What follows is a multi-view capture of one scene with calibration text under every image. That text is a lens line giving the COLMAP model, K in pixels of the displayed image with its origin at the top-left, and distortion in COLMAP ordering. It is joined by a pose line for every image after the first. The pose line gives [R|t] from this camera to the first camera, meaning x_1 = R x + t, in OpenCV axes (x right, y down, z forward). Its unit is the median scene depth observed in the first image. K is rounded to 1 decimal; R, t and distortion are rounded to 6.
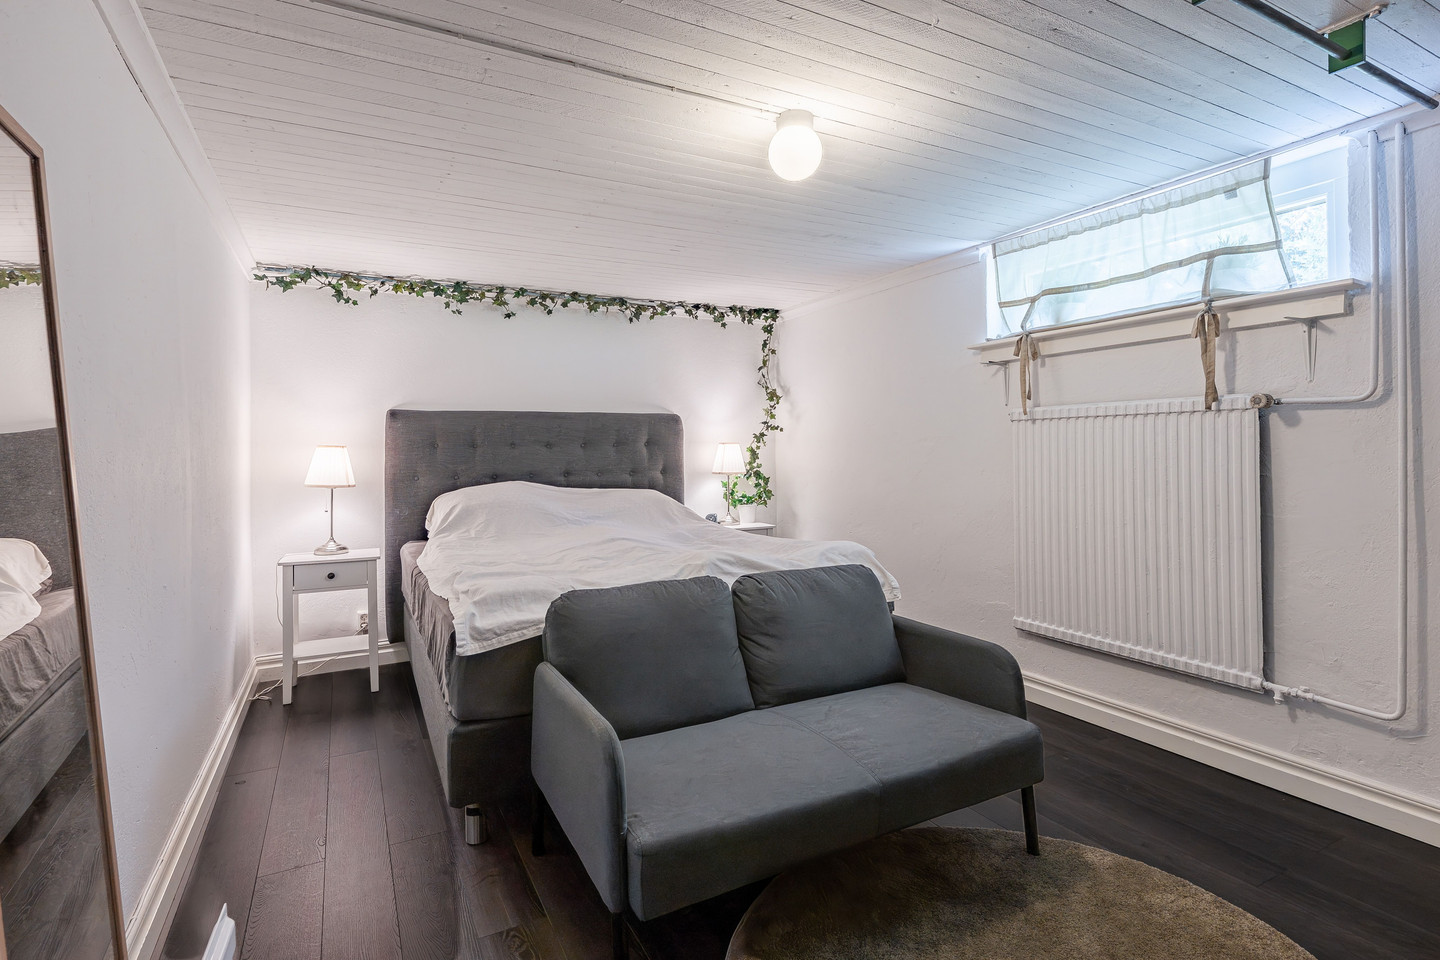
lens RADIAL K [[713.4, 0, 719.9], [0, 713.4, 445.0], [0, 0, 1]] dist [-0.000189, -0.000065]
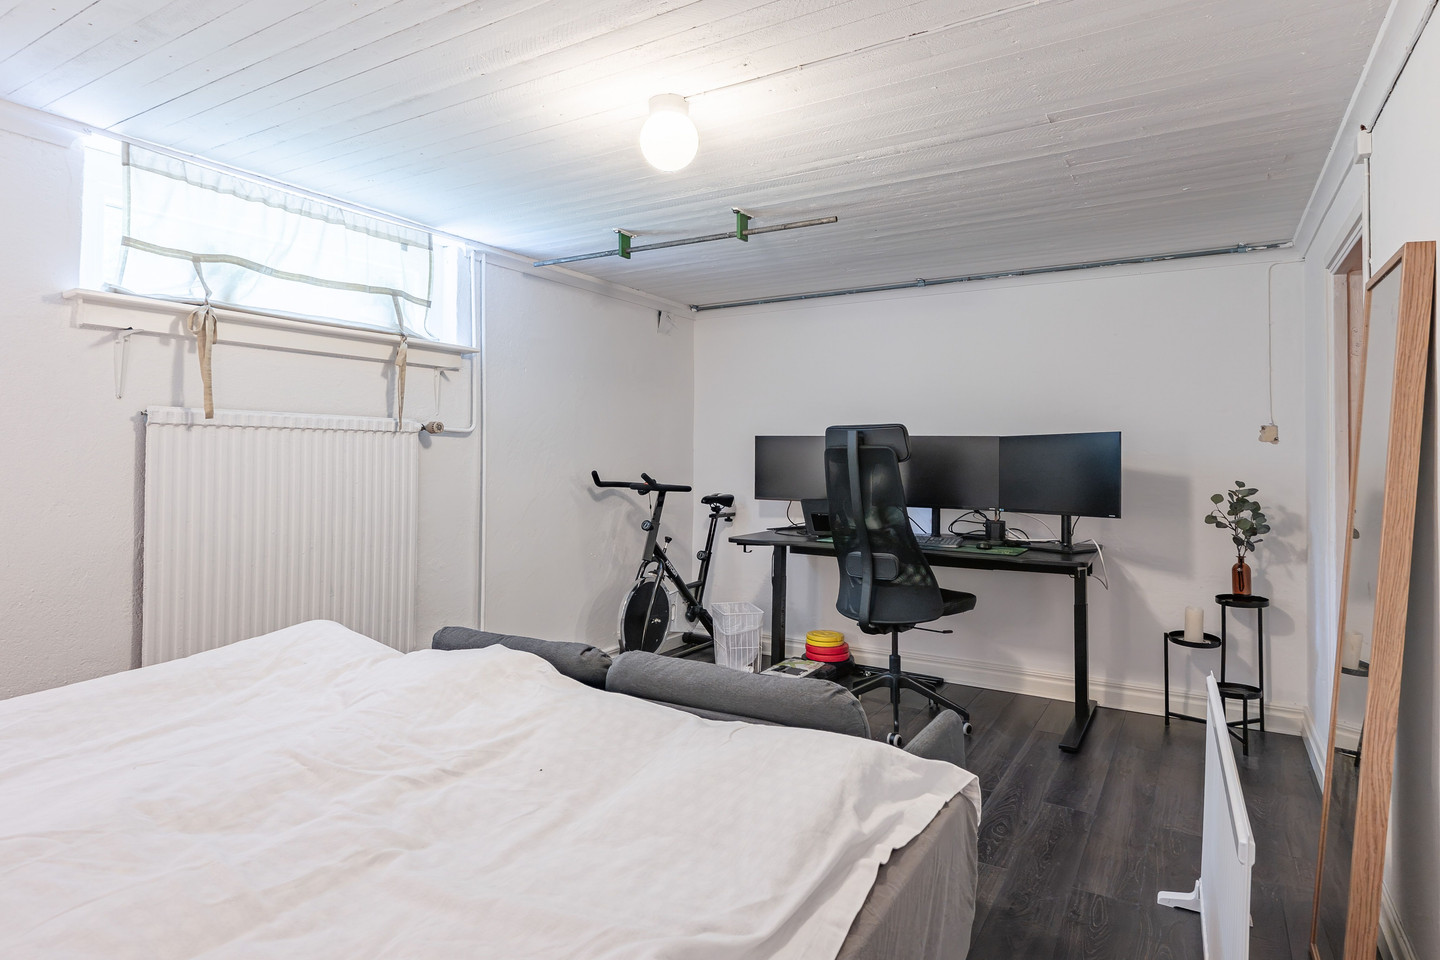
lens RADIAL K [[802.0, 0, 720.8], [0, 802.0, 439.4], [0, 0, 1]] dist [0.000108, 0.000002]
pose [[-0.514801, 0.028773, 0.856827, -0.607959], [-0.001882, 0.999396, -0.034691, 0.006583], [-0.857308, -0.019472, -0.514436, 1.120198]]
